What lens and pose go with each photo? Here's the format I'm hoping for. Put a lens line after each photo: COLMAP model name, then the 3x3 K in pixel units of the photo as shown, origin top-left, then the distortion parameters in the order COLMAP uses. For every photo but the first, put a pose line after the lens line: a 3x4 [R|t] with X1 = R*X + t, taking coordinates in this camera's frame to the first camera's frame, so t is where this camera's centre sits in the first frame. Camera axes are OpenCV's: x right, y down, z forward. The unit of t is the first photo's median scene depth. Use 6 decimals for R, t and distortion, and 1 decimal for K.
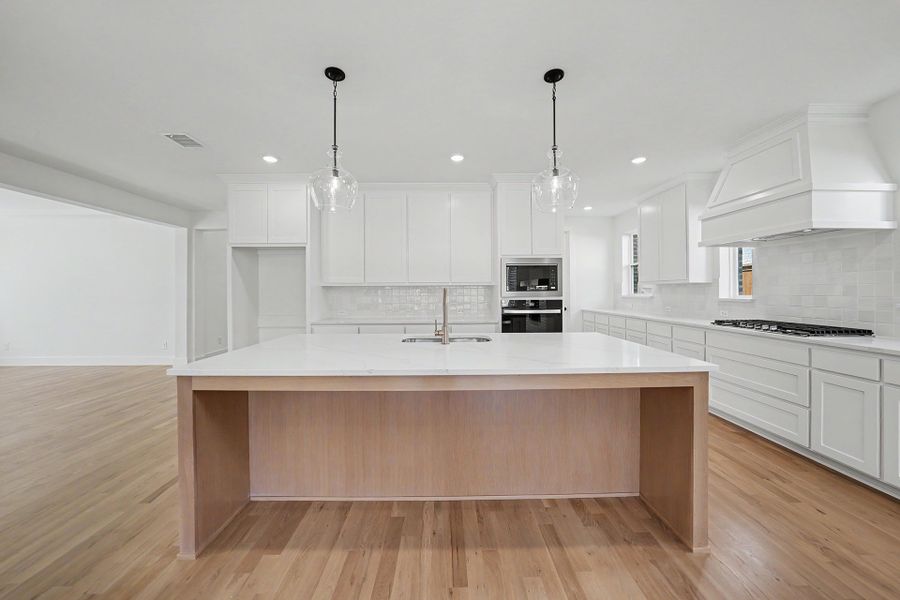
lens RADIAL K [[322.9, 0, 504.7], [0, 322.9, 290.3], [0, 0, 1]] dist [-0.016126, 0.000687]
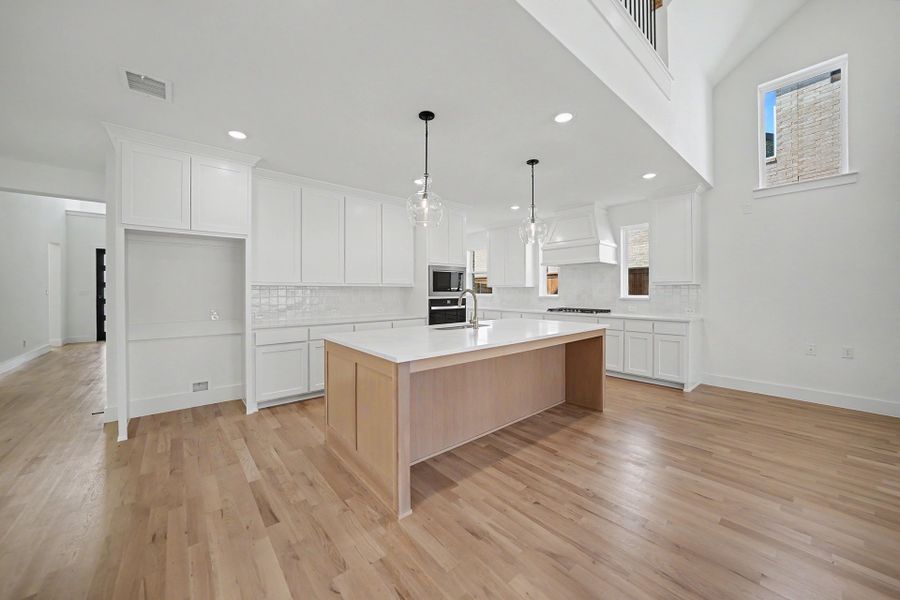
lens RADIAL K [[322.9, 0, 453.5], [0, 322.9, 295.0], [0, 0, 1]] dist [-0.016126, 0.000687]
pose [[0.770911, -0.003179, 0.636935, -0.832684], [-0.003285, 0.999954, 0.008967, 0.004279], [-0.636934, -0.009005, 0.770866, -0.019355]]
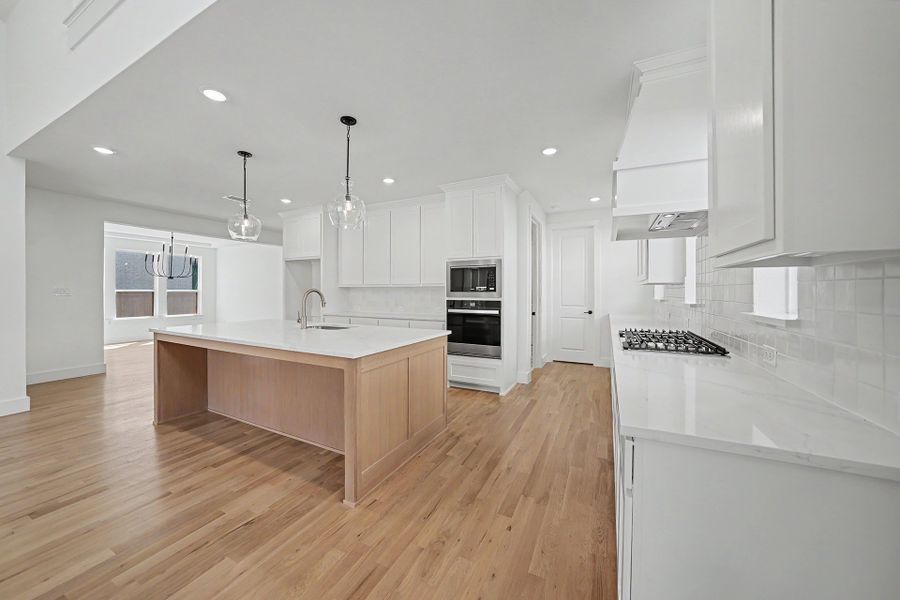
lens RADIAL K [[322.9, 0, 443.9], [0, 322.9, 299.9], [0, 0, 1]] dist [-0.016126, 0.000687]
pose [[0.881105, 0.019036, -0.472537, 0.758349], [-0.005694, 0.999544, 0.029650, -0.003782], [0.472886, -0.023434, 0.880812, 0.051417]]
